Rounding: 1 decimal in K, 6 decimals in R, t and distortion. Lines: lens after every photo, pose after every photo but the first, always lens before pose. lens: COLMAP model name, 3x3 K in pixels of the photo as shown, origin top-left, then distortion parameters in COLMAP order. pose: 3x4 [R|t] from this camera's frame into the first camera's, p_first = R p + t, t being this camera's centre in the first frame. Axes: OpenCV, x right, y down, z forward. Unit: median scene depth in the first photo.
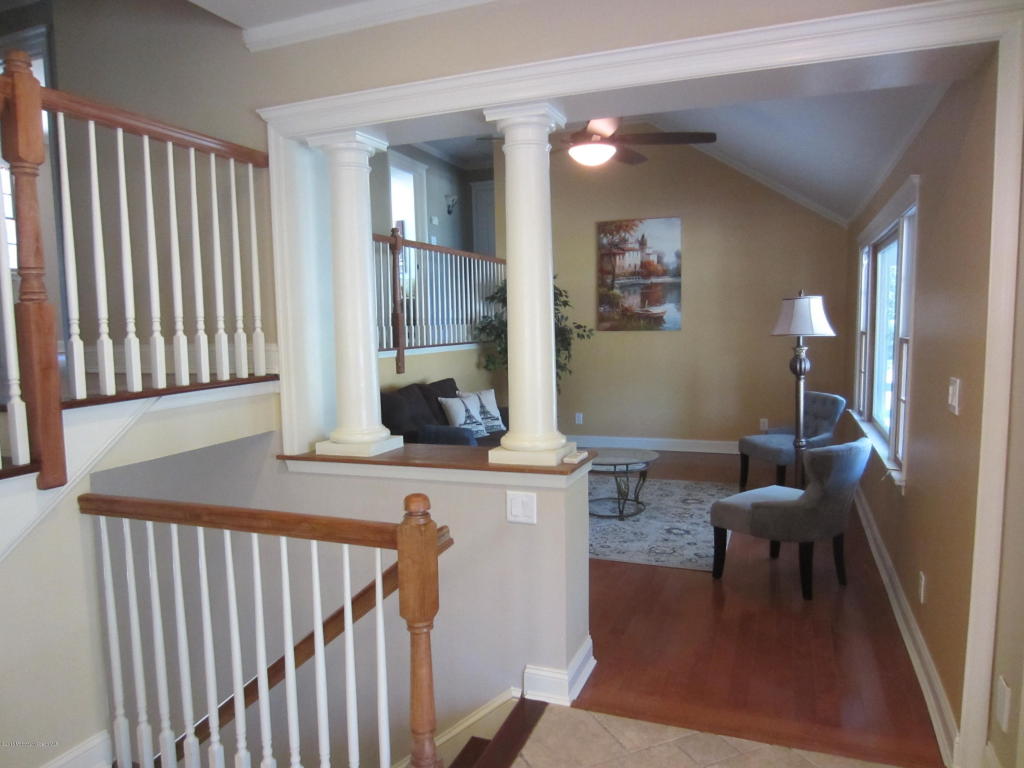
lens RADIAL K [[711.2, 0, 509.8], [0, 711.2, 385.3], [0, 0, 1]] dist [-0.050985, 0.022356]
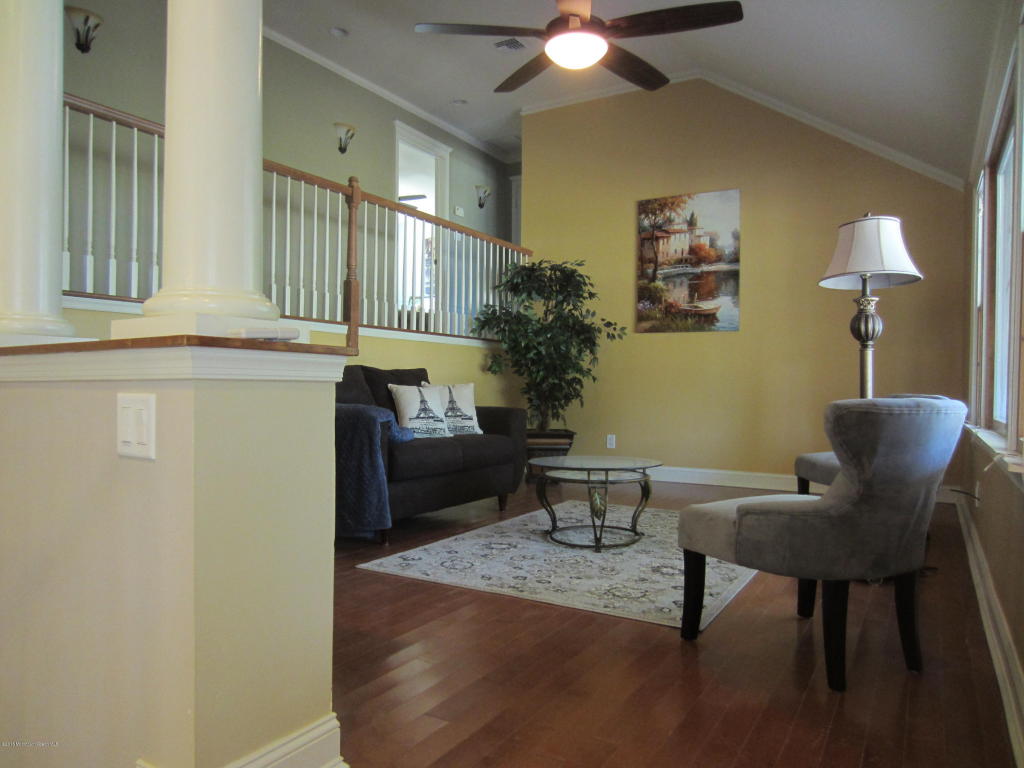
lens RADIAL K [[711.2, 0, 511.1], [0, 711.2, 390.8], [0, 0, 1]] dist [-0.050985, 0.022356]
pose [[0.986728, 0.031437, -0.159309, 0.122143], [-0.044082, 0.996097, -0.076470, 0.061293], [0.156283, 0.082477, 0.984263, 0.198655]]
